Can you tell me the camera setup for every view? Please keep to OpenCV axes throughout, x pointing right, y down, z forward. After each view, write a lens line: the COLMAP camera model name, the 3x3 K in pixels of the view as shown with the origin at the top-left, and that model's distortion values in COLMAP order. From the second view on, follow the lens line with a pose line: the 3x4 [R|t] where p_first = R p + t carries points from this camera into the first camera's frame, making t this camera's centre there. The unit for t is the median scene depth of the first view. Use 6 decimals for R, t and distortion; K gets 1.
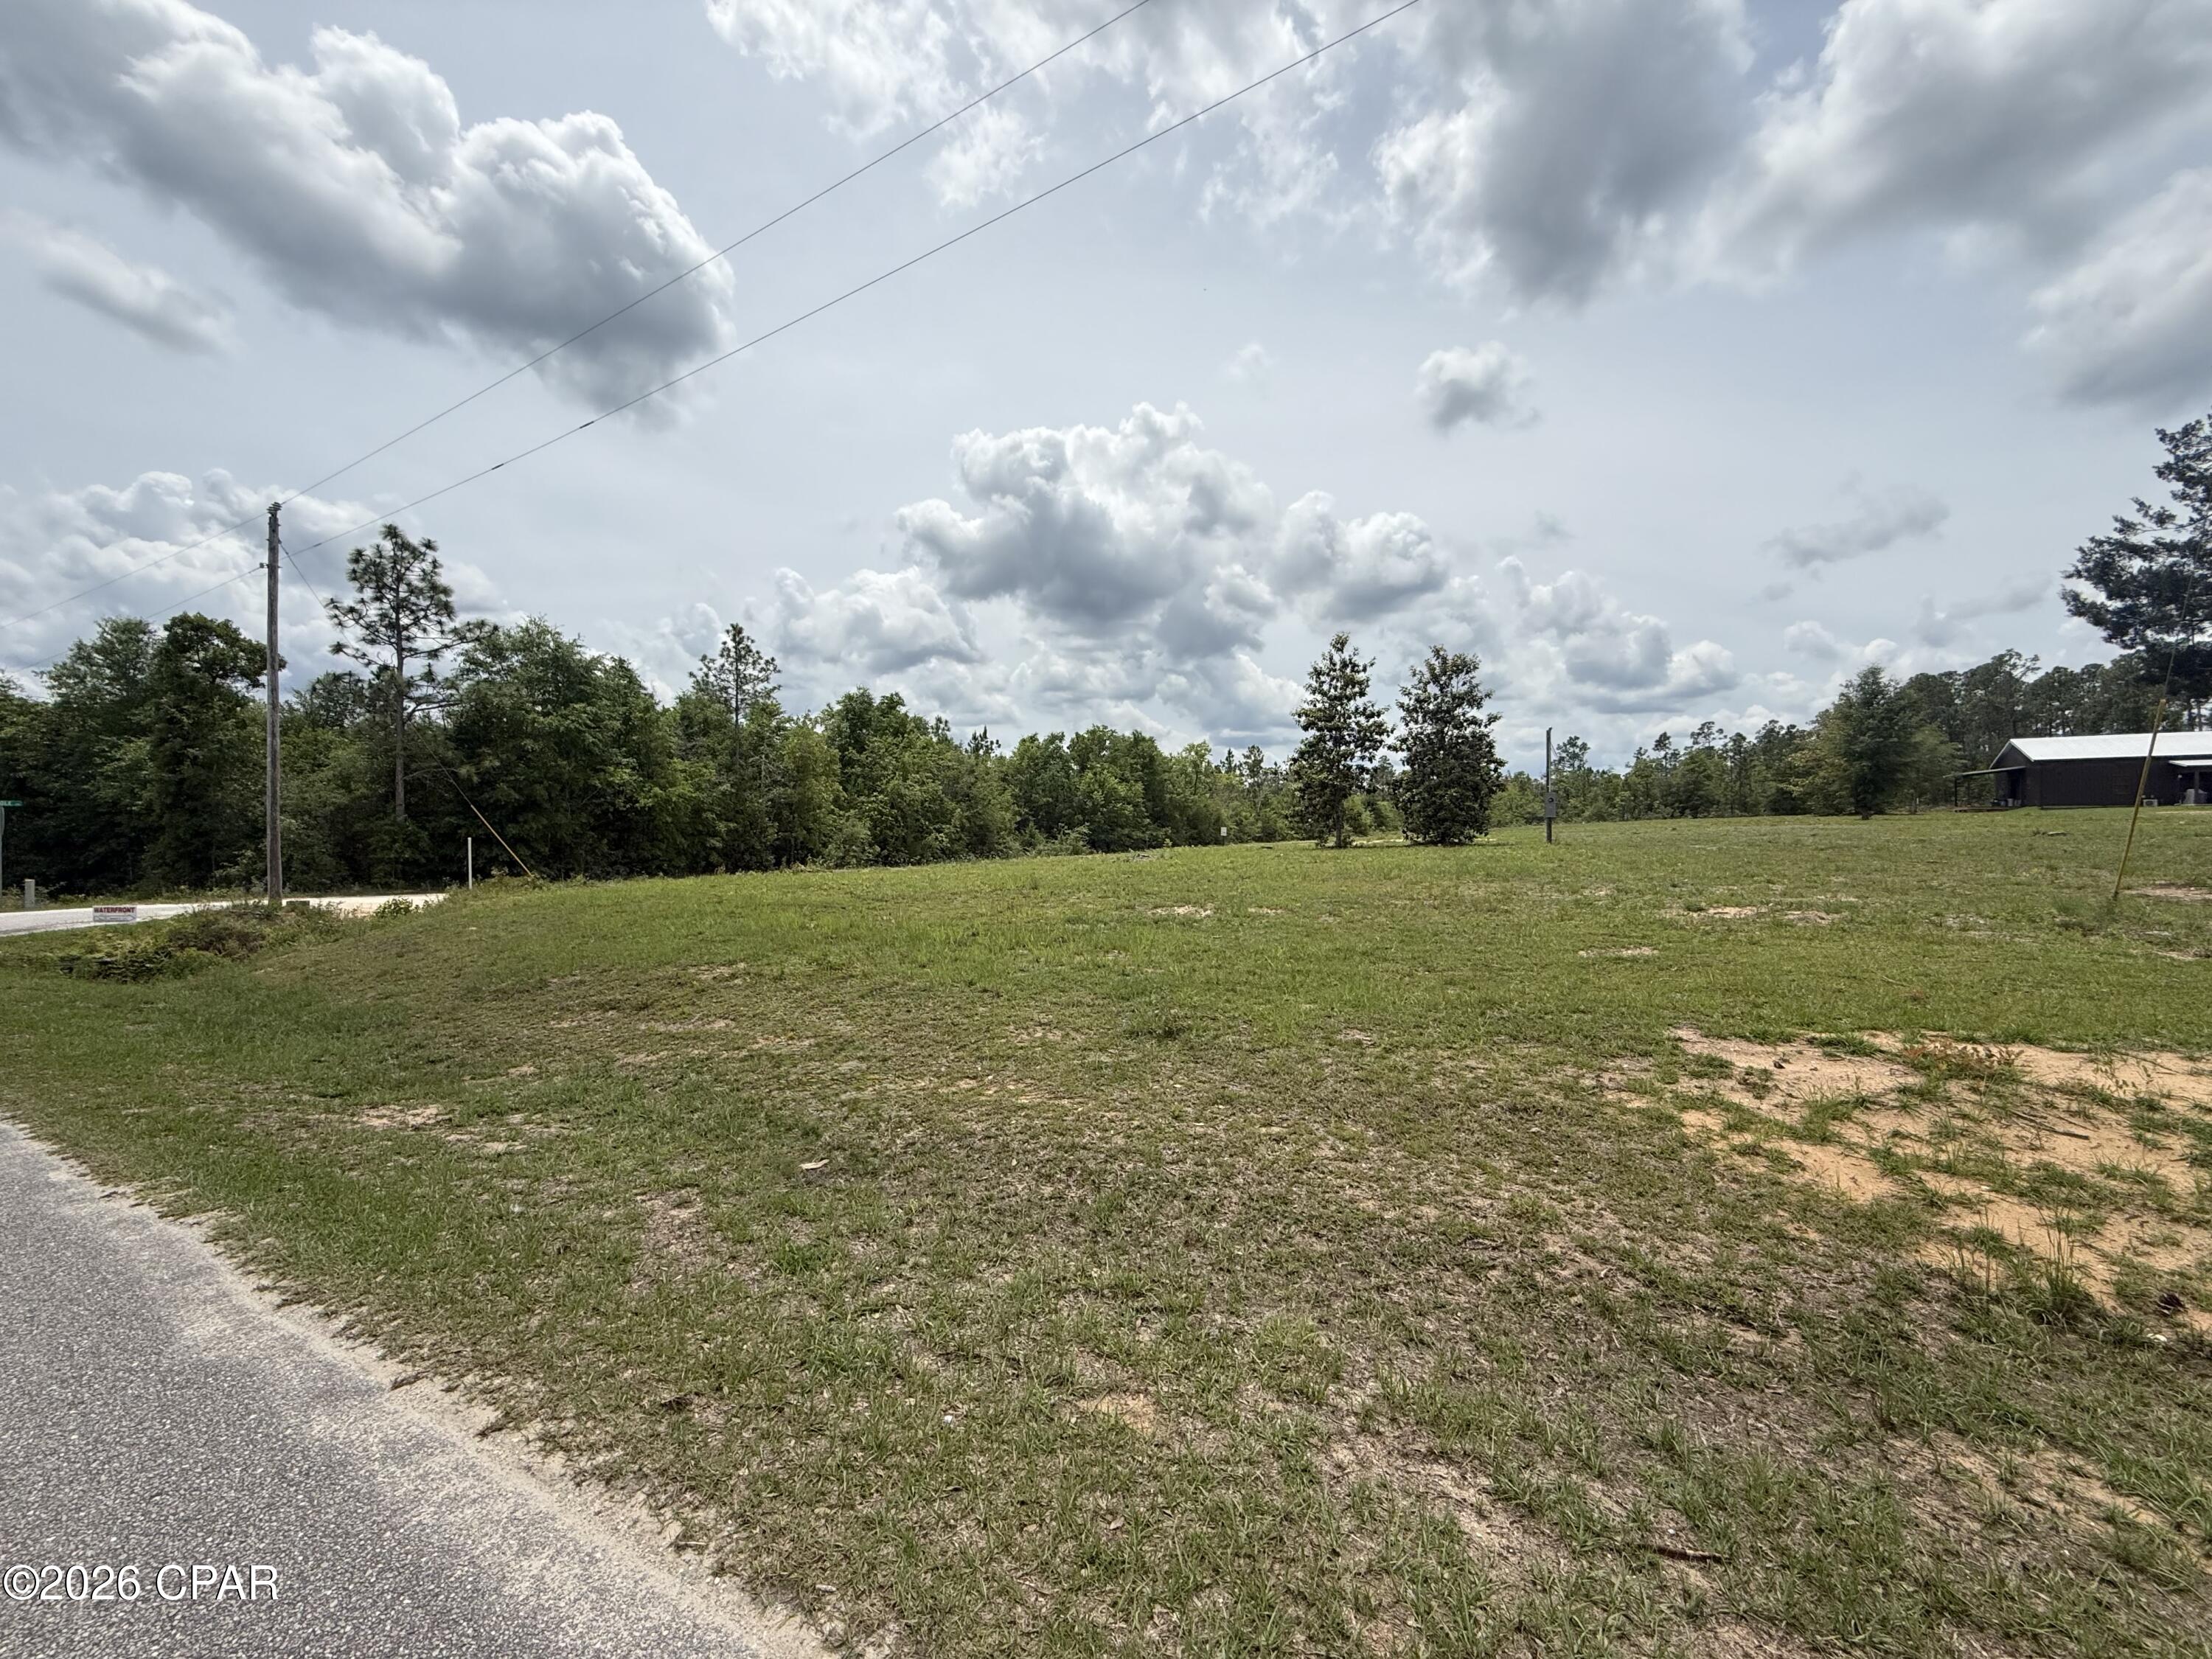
lens RADIAL K [[886.7, 0, 1092.9], [0, 886.7, 923.9], [0, 0, 1]] dist [0.000035, -0.000483]
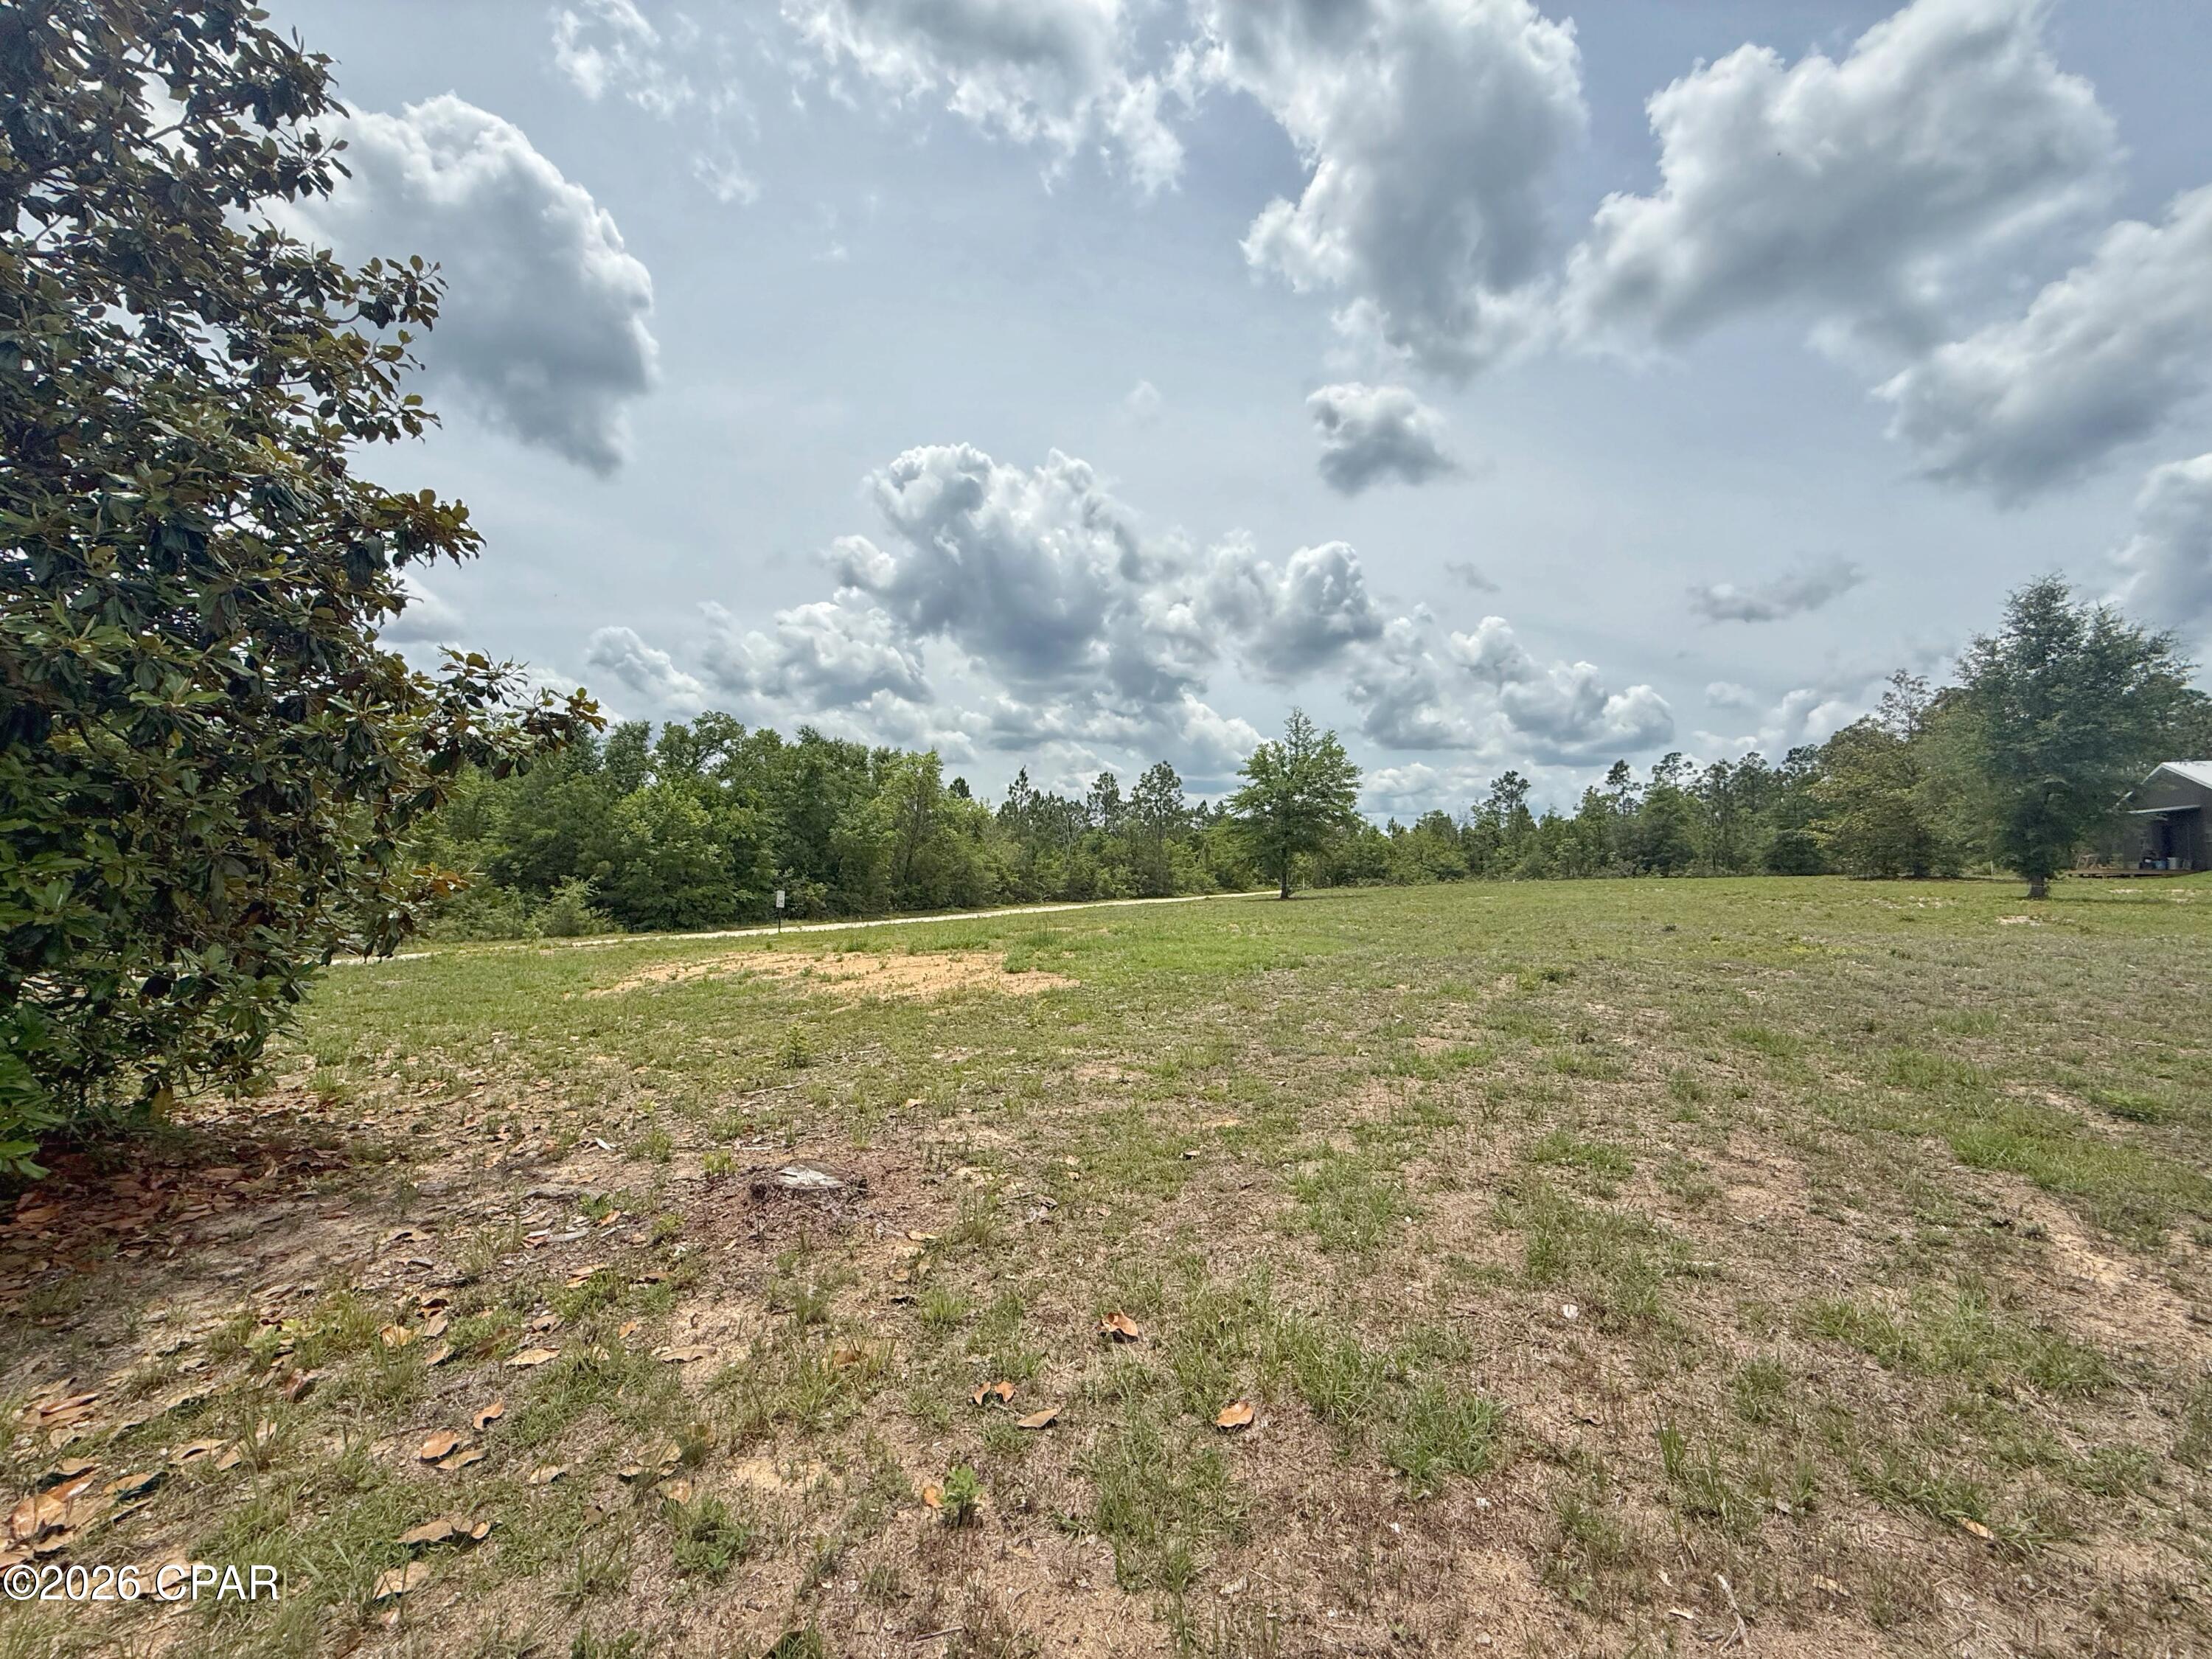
lens RADIAL K [[865.3, 0, 1097.7], [0, 865.3, 824.2], [0, 0, 1]] dist [0.000301, -0.000167]
pose [[0.999402, 0.015776, 0.030765, 0.258022], [-0.010713, 0.987337, -0.158275, -0.060871], [-0.032872, 0.157851, 0.986916, 0.430368]]
